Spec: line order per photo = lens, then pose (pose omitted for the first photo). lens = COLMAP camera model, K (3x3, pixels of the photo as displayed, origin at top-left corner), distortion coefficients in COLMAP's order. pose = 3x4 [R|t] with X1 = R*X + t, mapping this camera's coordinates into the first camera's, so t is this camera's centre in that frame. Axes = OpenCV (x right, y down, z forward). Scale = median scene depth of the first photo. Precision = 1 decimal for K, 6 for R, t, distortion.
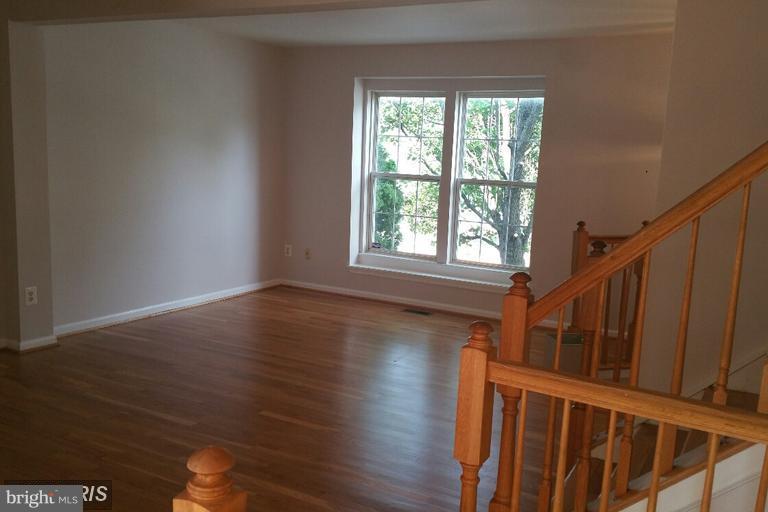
lens RADIAL K [[731.5, 0, 384.1], [0, 731.5, 269.4], [0, 0, 1]] dist [0.156192, -0.281691]
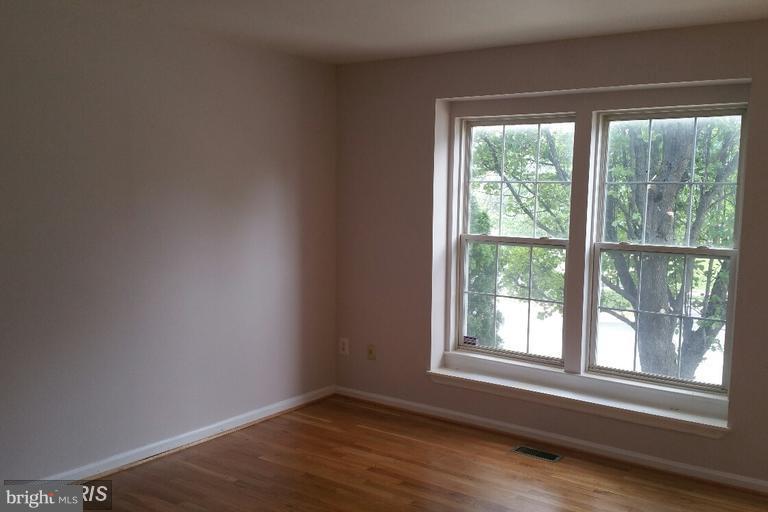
lens RADIAL K [[731.5, 0, 384.1], [0, 731.5, 269.4], [0, 0, 1]] dist [0.156192, -0.281691]
pose [[0.993055, -0.011799, -0.117058, -0.009461], [0.004622, 0.998103, -0.061396, -0.058944], [0.117560, 0.060429, 0.991226, 0.315580]]
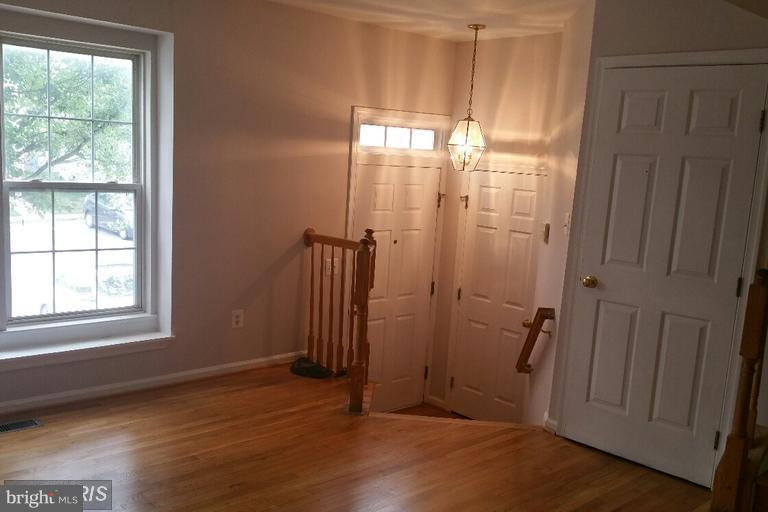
lens RADIAL K [[731.5, 0, 384.1], [0, 731.5, 269.4], [0, 0, 1]] dist [0.156192, -0.281691]
pose [[0.348228, -0.177855, 0.920383, -0.702155], [0.115042, 0.982523, 0.146337, -0.154458], [-0.930324, 0.054924, 0.362602, 0.681922]]
